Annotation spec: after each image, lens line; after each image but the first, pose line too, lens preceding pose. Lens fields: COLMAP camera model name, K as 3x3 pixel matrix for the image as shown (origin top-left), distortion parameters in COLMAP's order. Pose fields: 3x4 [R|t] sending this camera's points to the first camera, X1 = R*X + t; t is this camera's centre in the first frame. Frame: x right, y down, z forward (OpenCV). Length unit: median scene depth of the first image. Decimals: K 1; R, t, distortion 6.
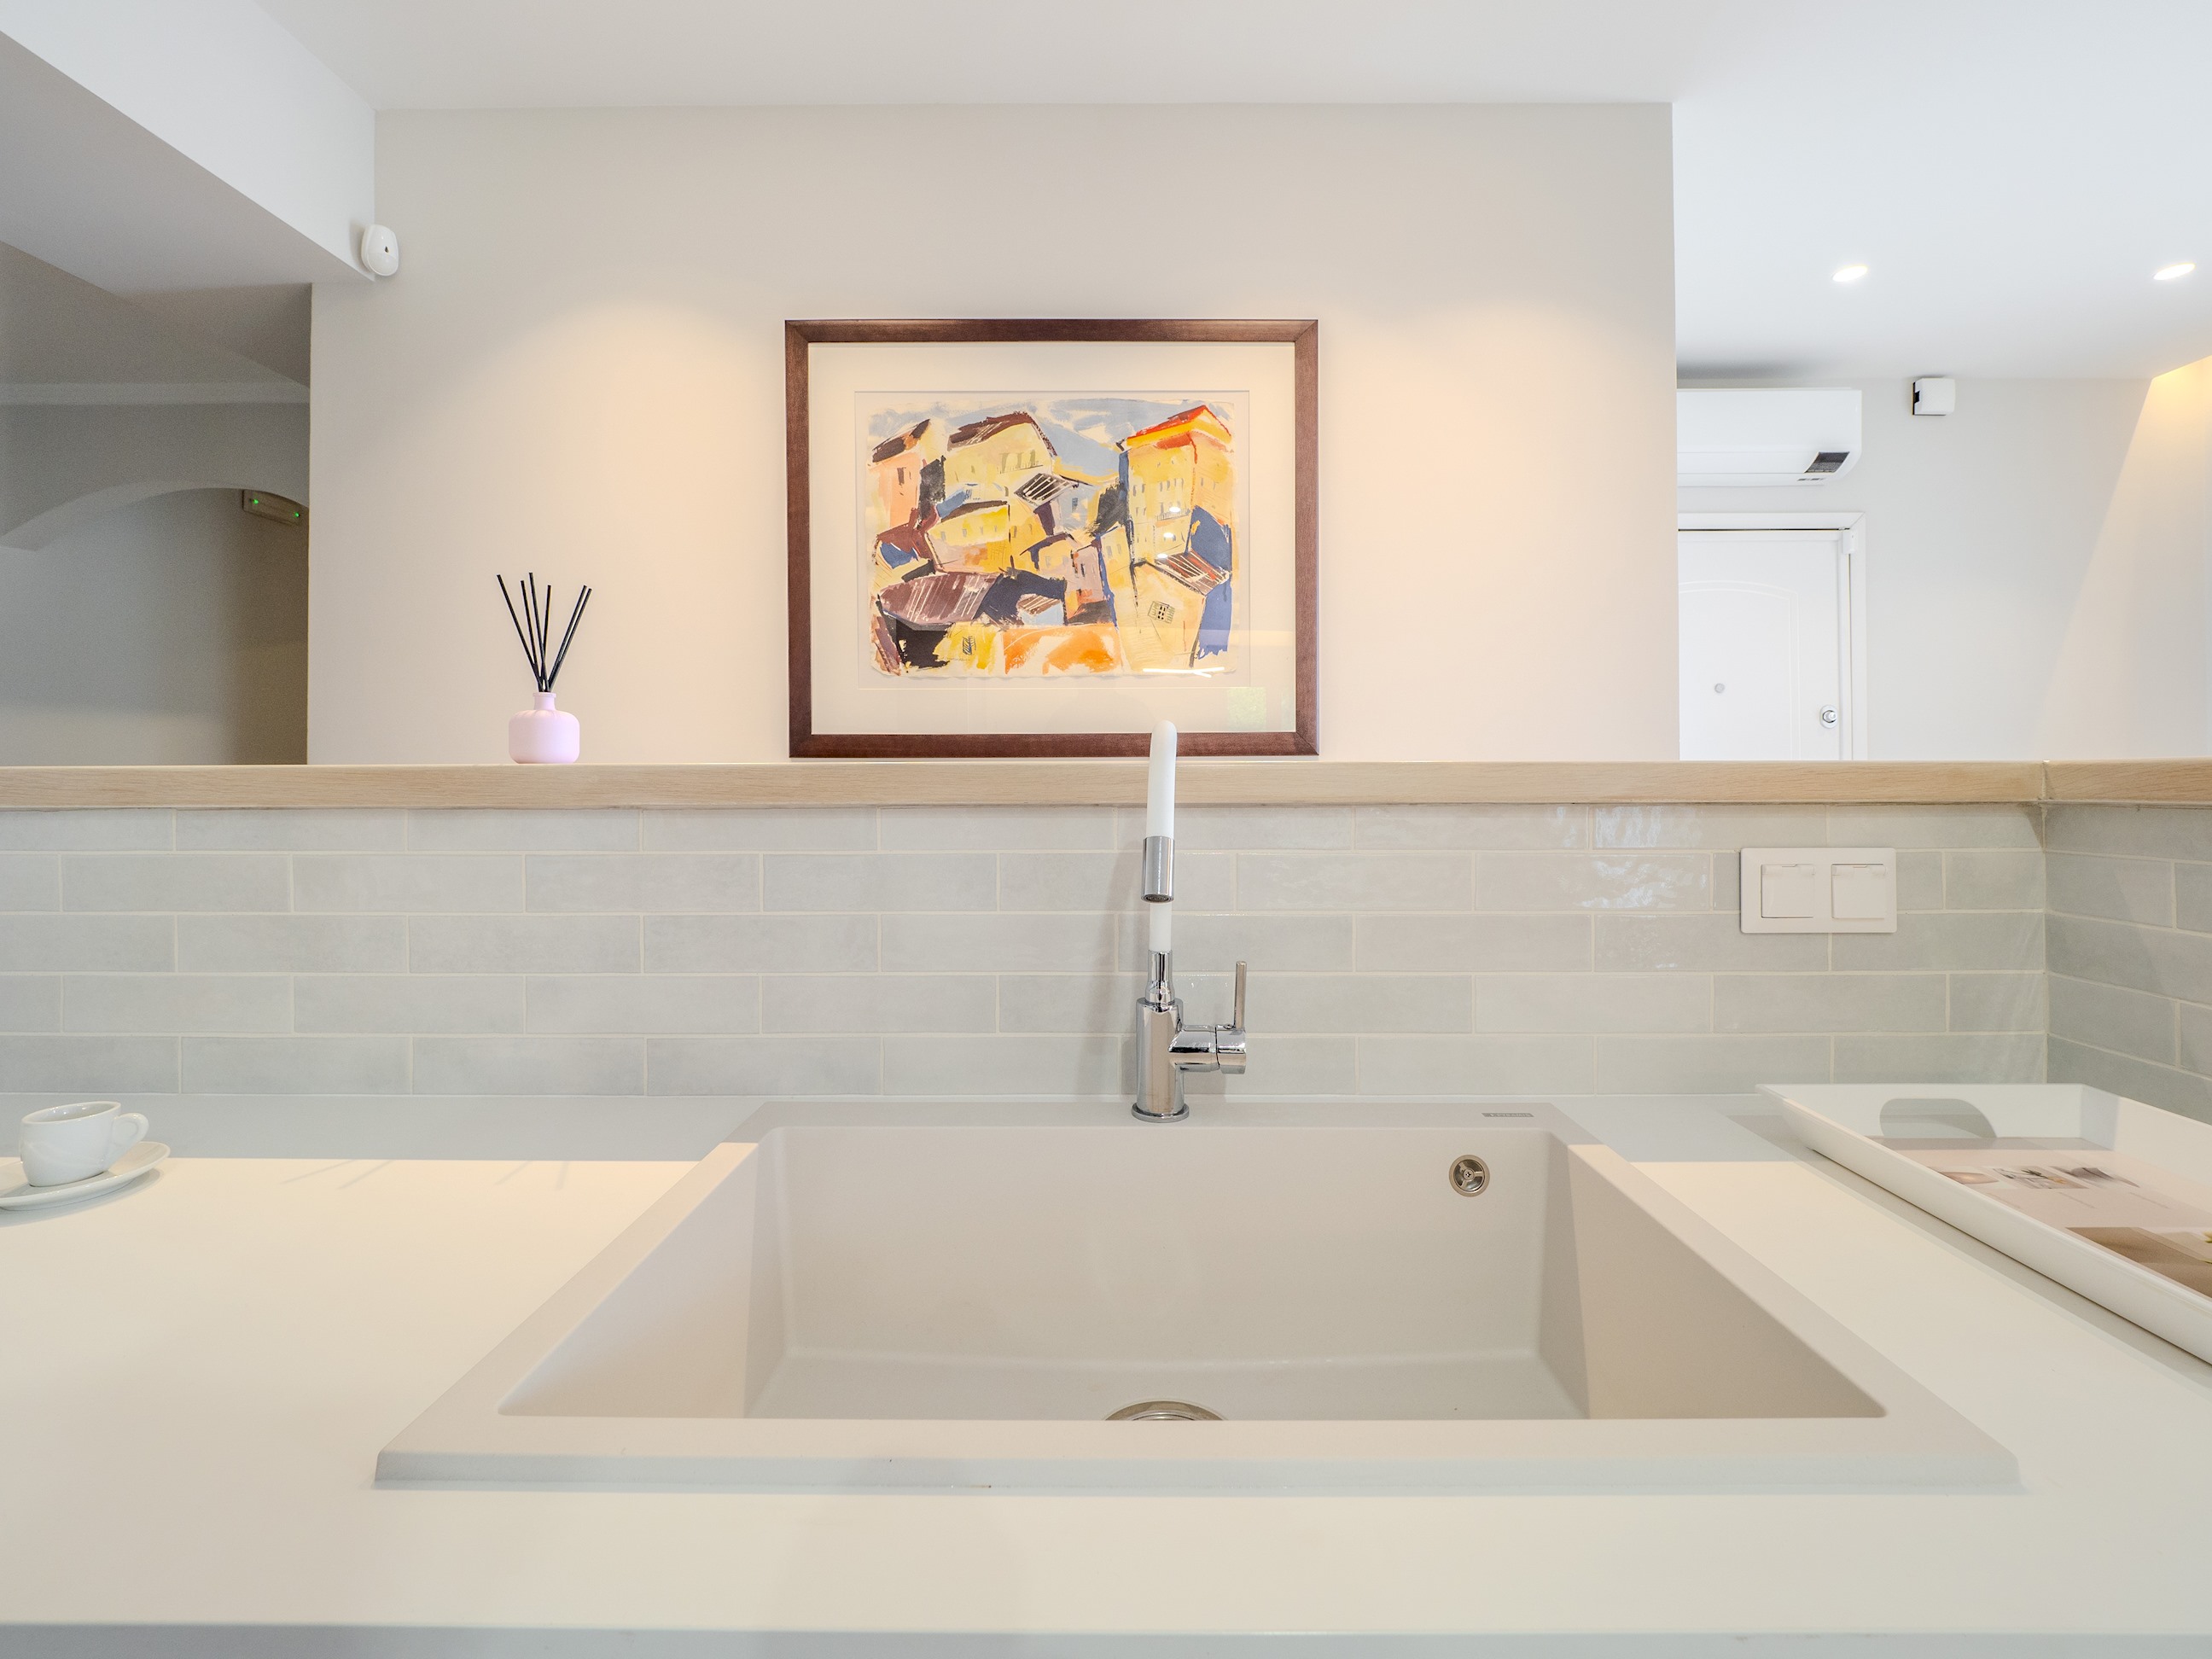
lens RADIAL K [[982.7, 0, 1117.5], [0, 982.7, 784.7], [0, 0, 1]] dist [-0.004227, -0.000476]
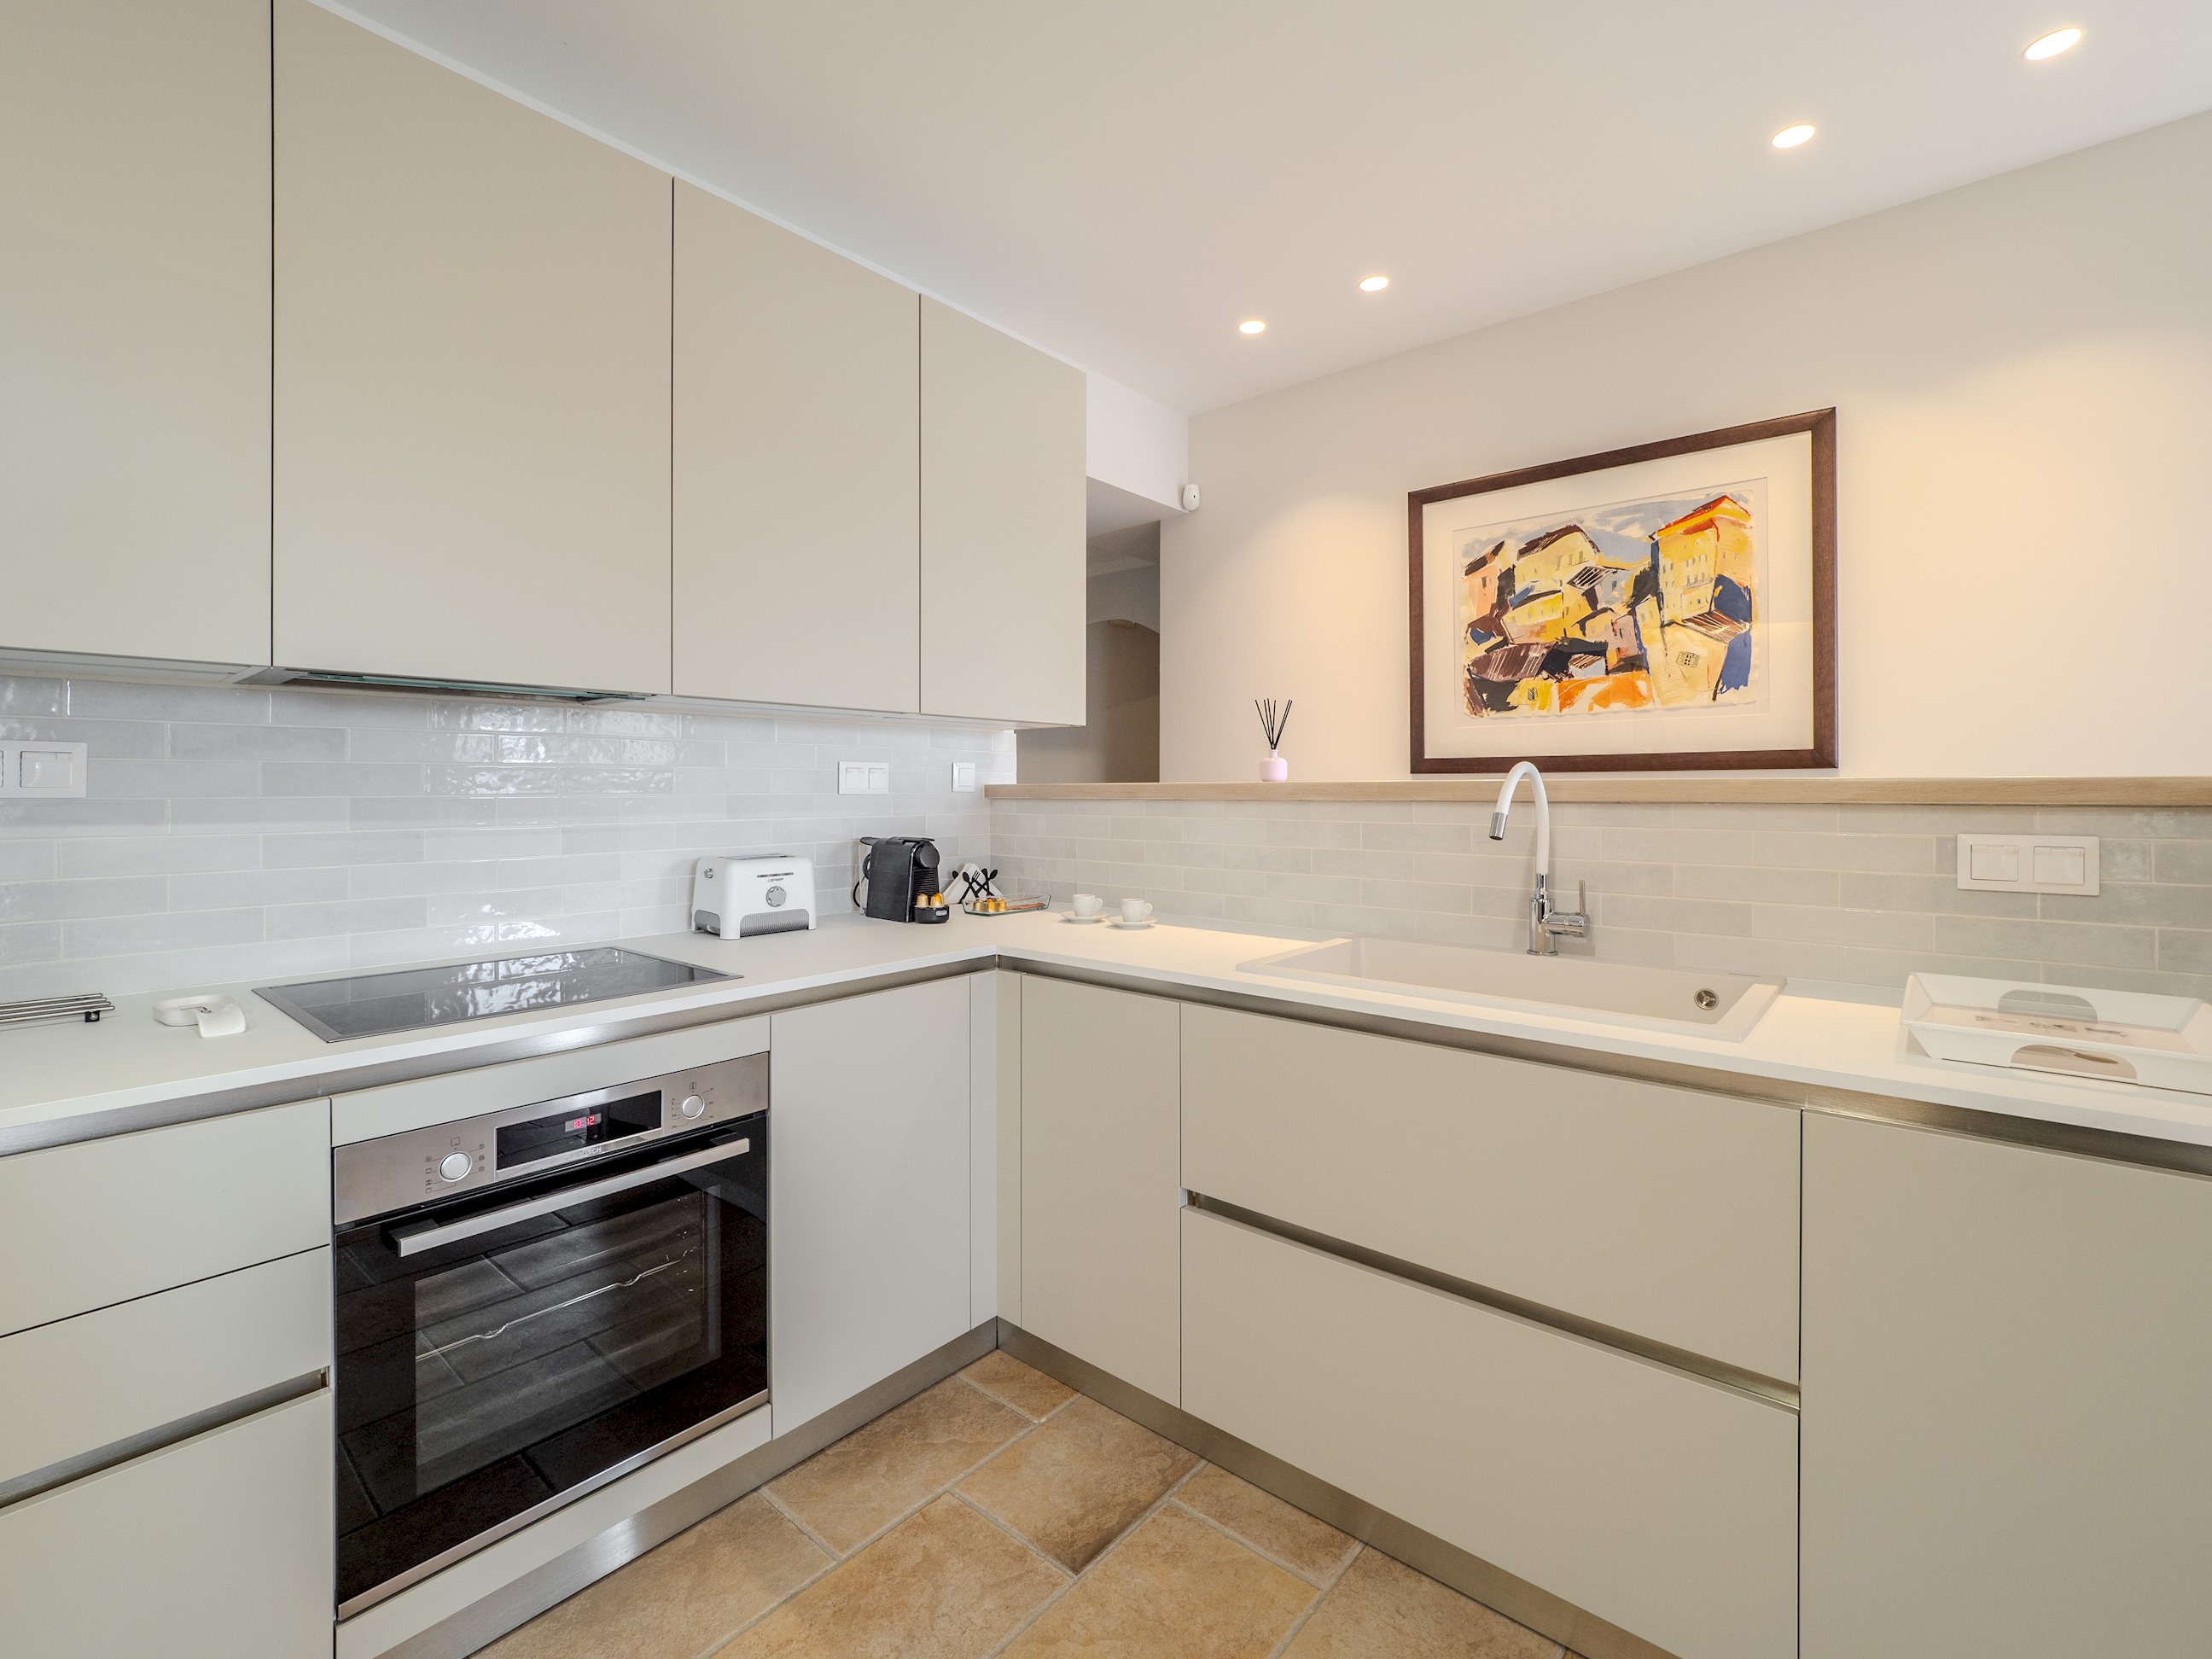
lens RADIAL K [[986.2, 0, 1086.9], [0, 986.2, 789.0], [0, 0, 1]] dist [-0.008681, -0.000272]
pose [[0.758849, 0.001067, -0.651266, 0.290134], [-0.002770, 0.999995, -0.001589, 0.000643], [0.651261, 0.003010, 0.758848, -0.510891]]
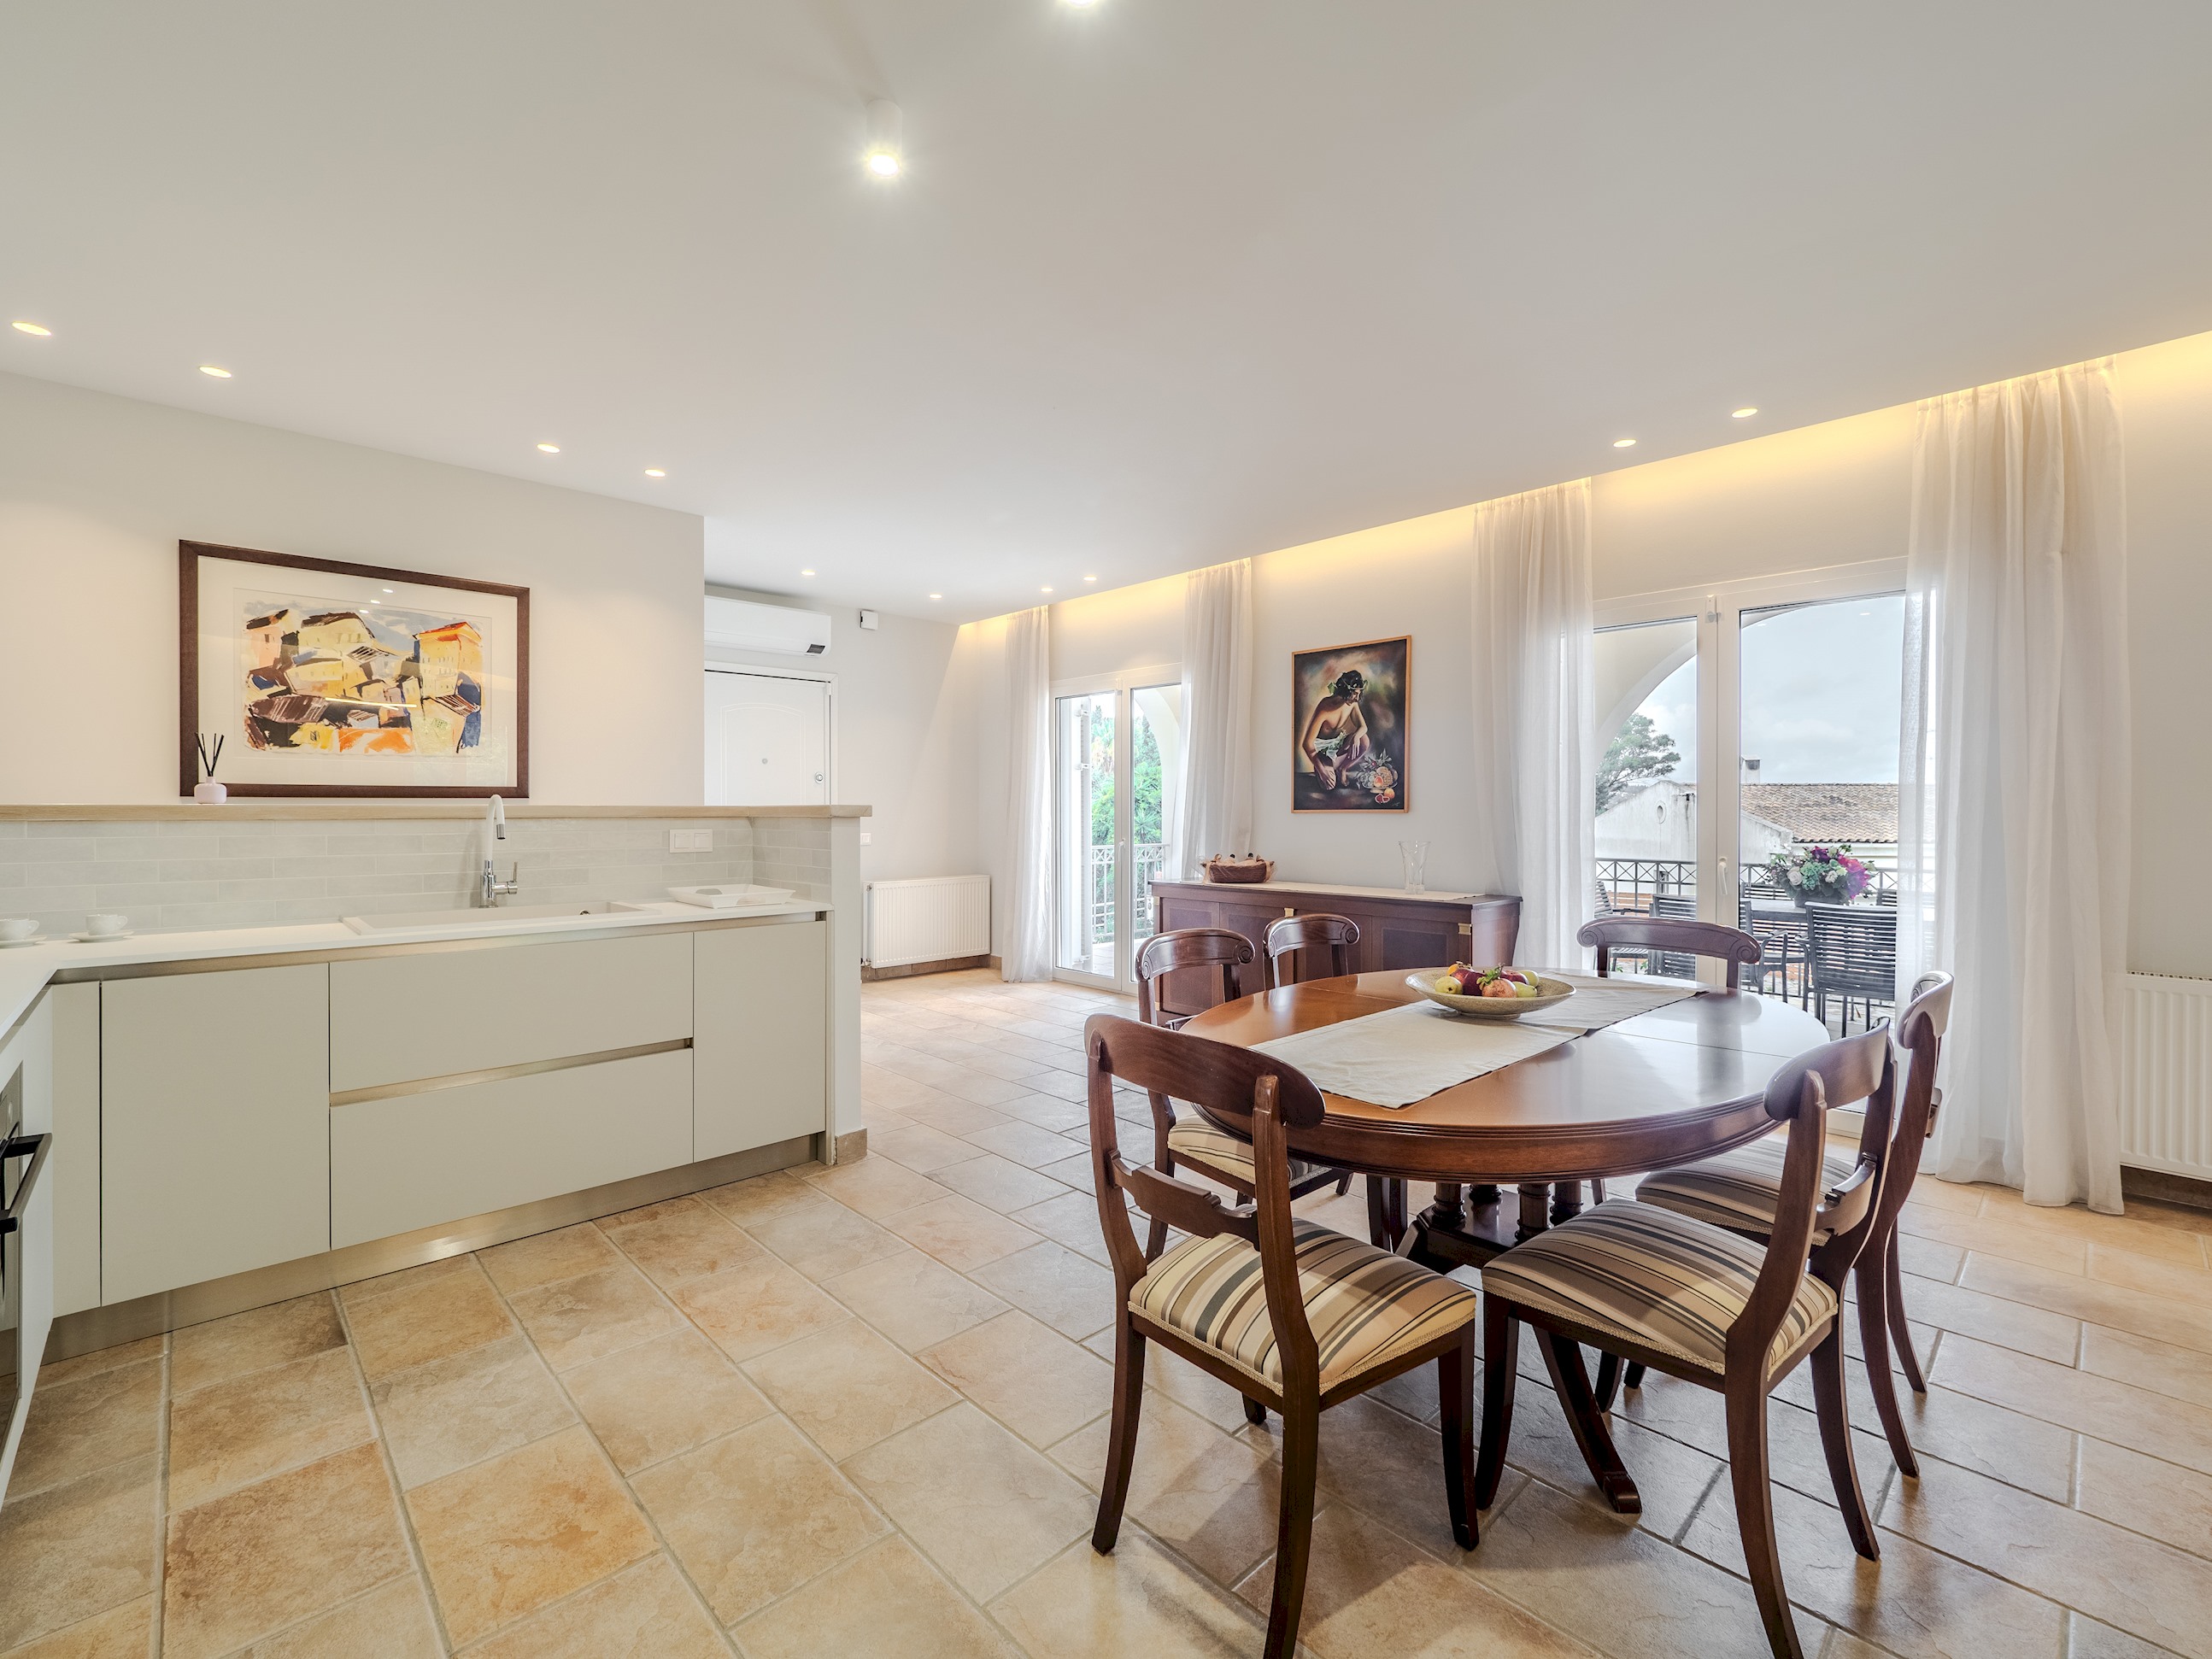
lens RADIAL K [[967.5, 0, 1103.7], [0, 967.5, 813.8], [0, 0, 1]] dist [-0.011145, 0.000629]
pose [[0.721616, -0.000211, 0.692293, -0.329474], [0.000274, 1.000000, 0.000018, 0.003490], [-0.692293, 0.000176, 0.721616, -1.303956]]
